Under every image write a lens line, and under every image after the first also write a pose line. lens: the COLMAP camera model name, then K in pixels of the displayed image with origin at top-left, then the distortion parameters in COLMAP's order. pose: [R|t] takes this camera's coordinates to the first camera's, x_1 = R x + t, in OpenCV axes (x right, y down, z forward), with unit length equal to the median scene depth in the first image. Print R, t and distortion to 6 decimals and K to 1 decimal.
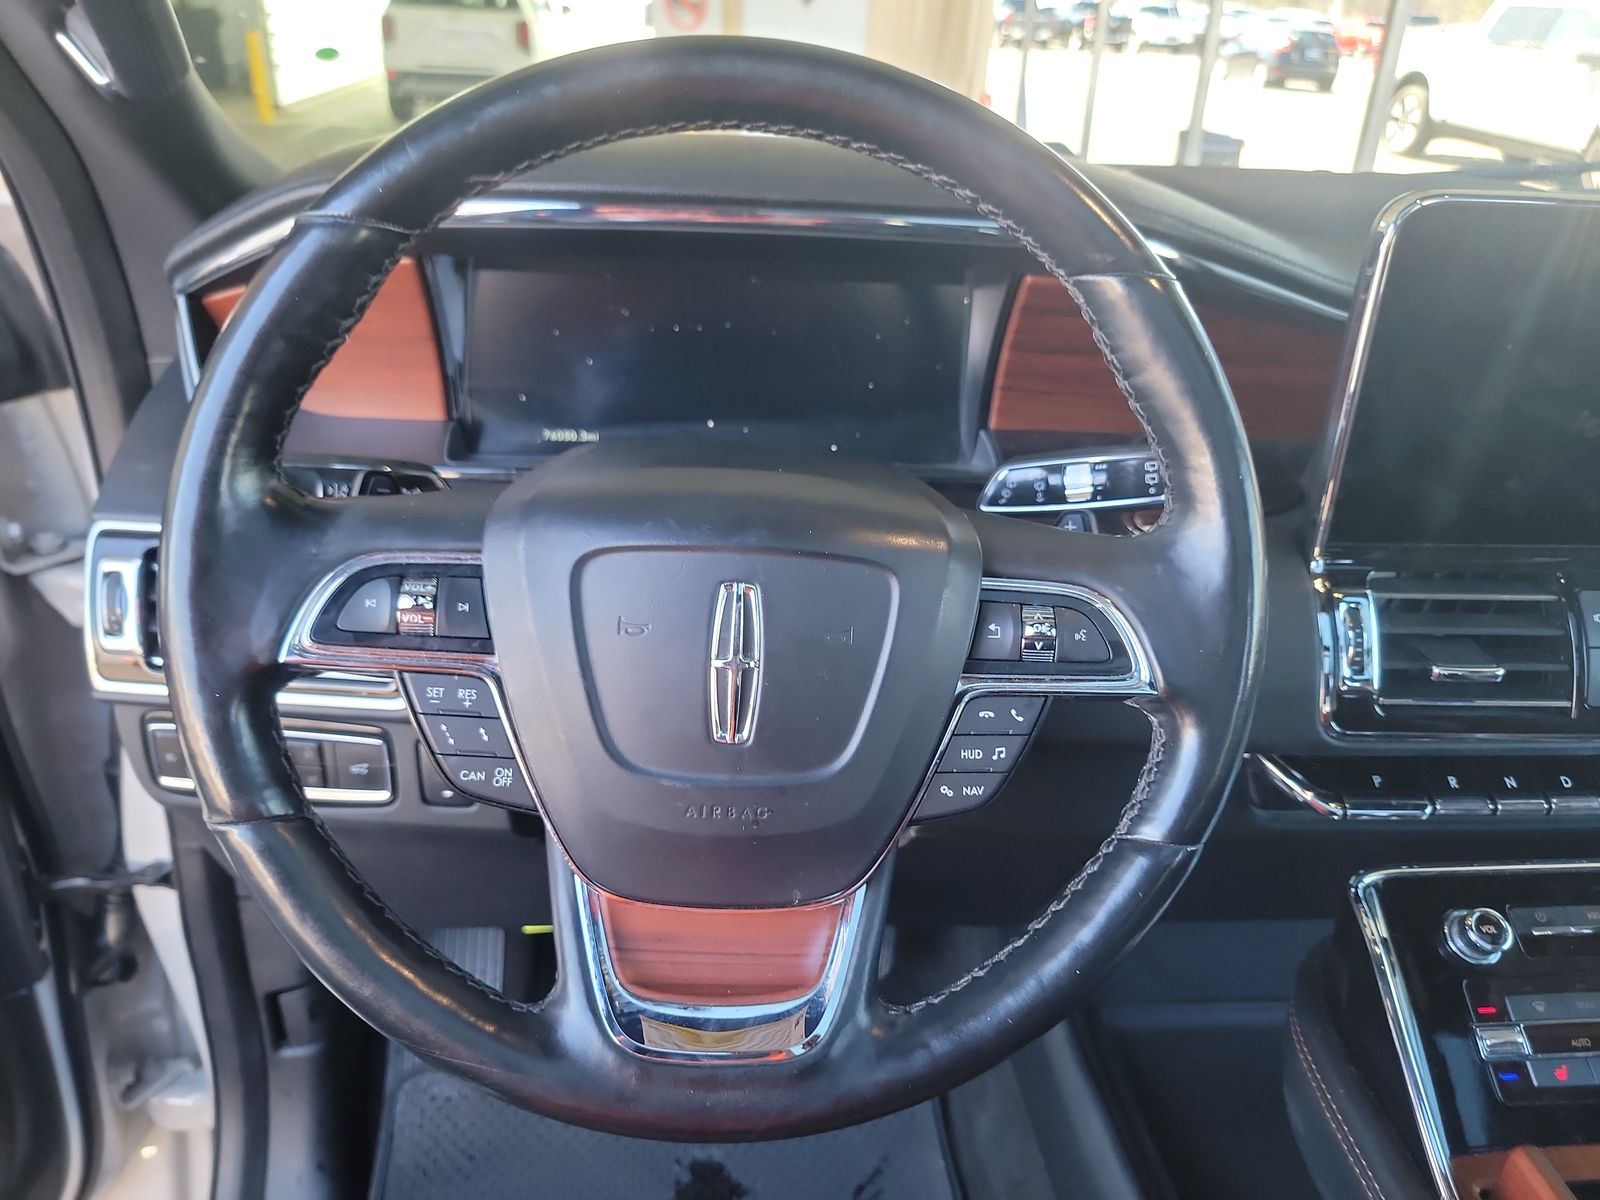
lens RADIAL K [[1115.0, 0, 800.0], [0, 1115.0, 600.0], [0, 0, 1]] dist [0.042905, -0.000856]
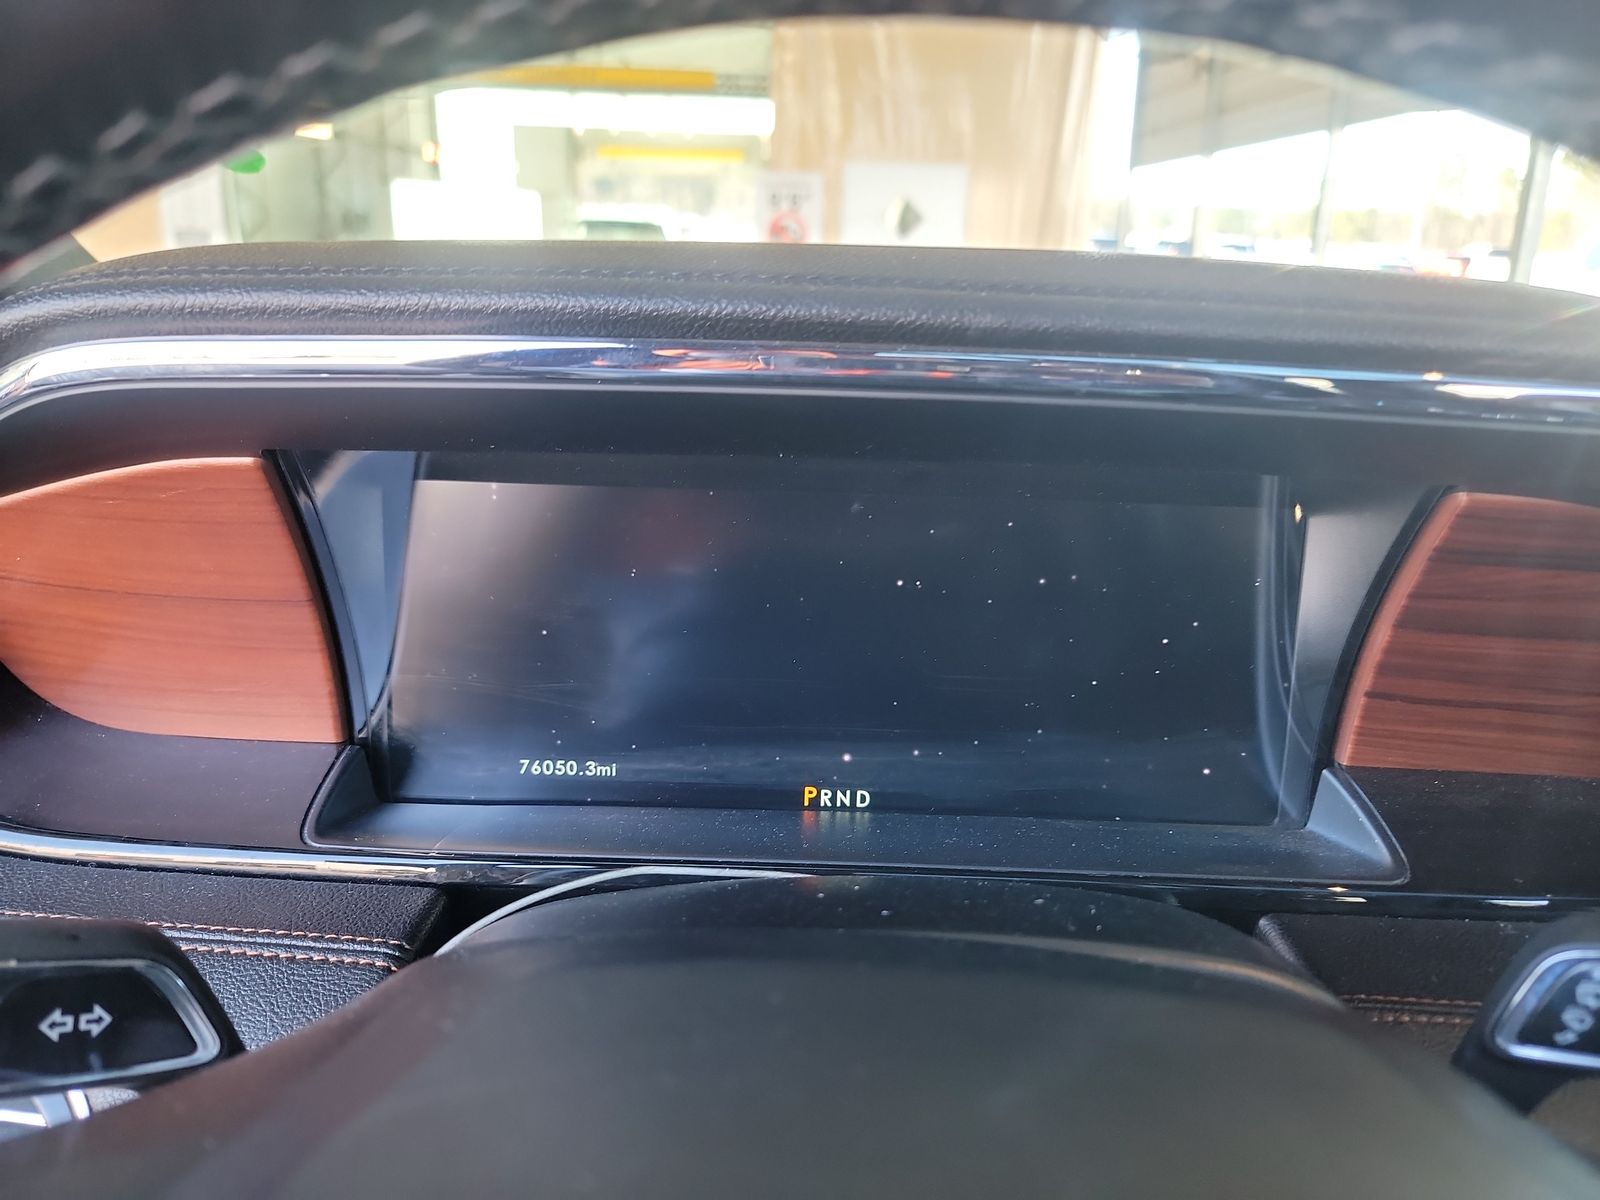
lens RADIAL K [[1115.0, 0, 800.0], [0, 1115.0, 600.0], [0, 0, 1]] dist [0.042905, -0.000856]
pose [[0.996608, 0.012391, -0.081353, -0.048281], [-0.027344, 0.982289, -0.185365, -0.133192], [0.077616, 0.186961, 0.979296, 0.467419]]
